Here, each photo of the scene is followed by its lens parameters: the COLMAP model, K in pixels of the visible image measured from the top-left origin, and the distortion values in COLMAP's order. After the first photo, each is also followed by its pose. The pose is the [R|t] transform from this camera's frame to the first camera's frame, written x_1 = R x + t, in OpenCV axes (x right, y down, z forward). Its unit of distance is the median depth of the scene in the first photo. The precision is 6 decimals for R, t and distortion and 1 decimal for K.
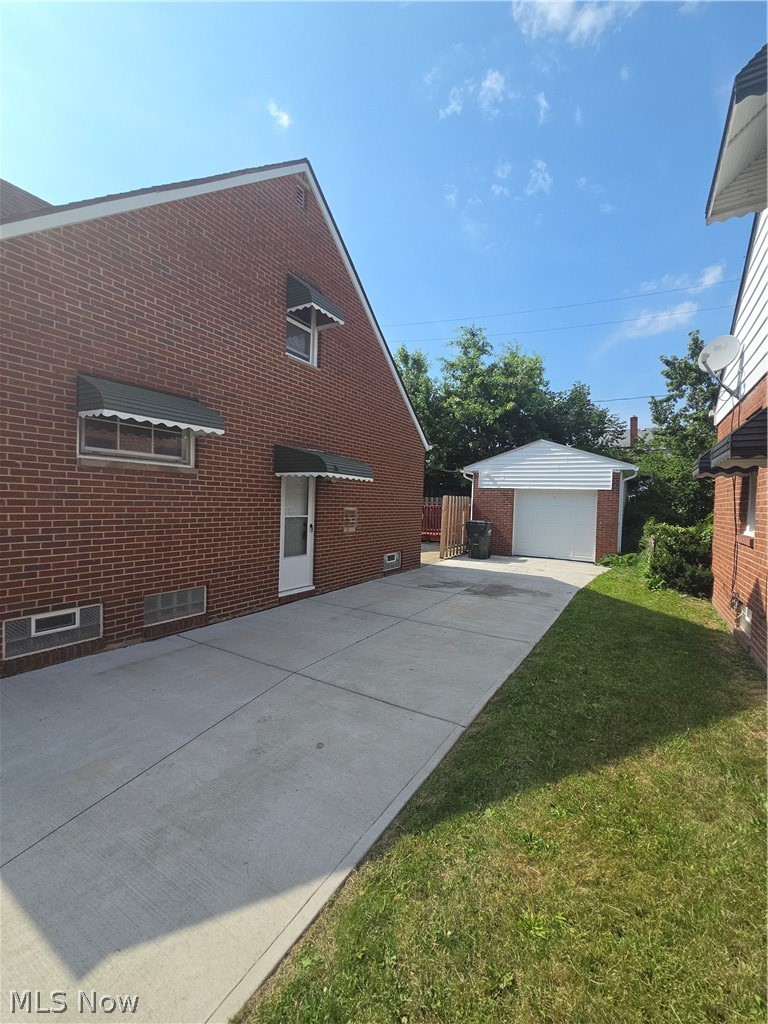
lens RADIAL K [[418.9, 0, 384.0], [0, 418.9, 512.0], [0, 0, 1]] dist [0.000219, 0.000013]
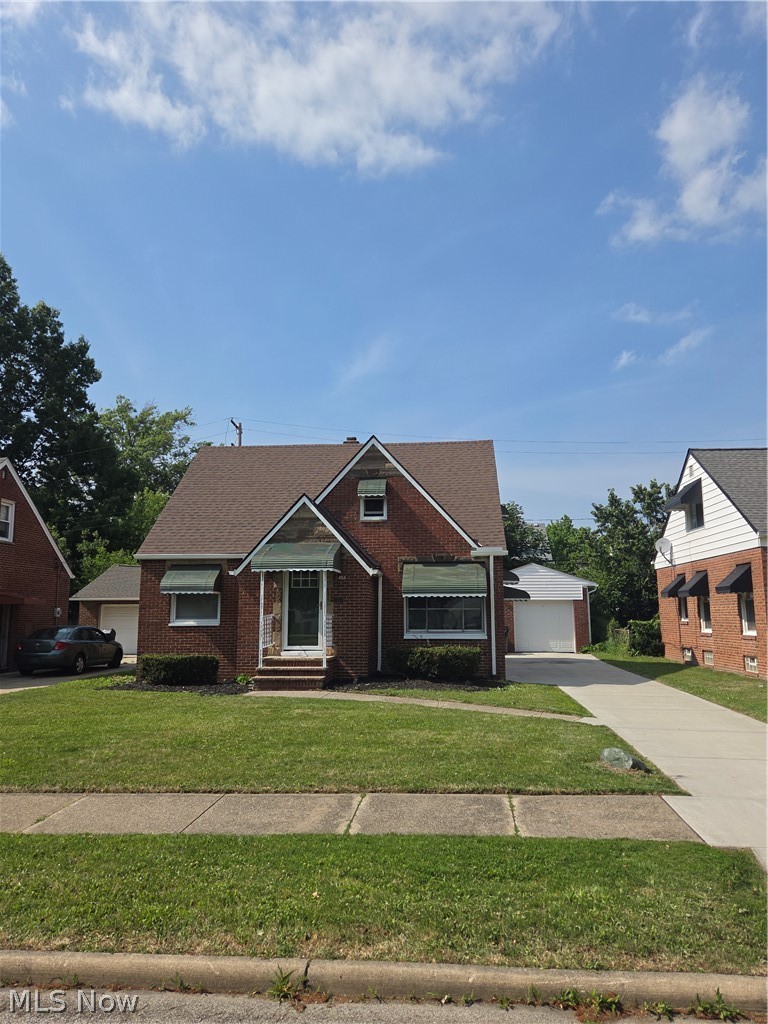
lens RADIAL K [[740.3, 0, 384.0], [0, 740.3, 512.0], [0, 0, 1]] dist [-0.001876, -0.004215]
pose [[0.890440, 0.025935, 0.454361, -1.256860], [0.044428, 0.988653, -0.143500, -0.016662], [-0.452927, 0.147964, 0.879184, -0.995286]]
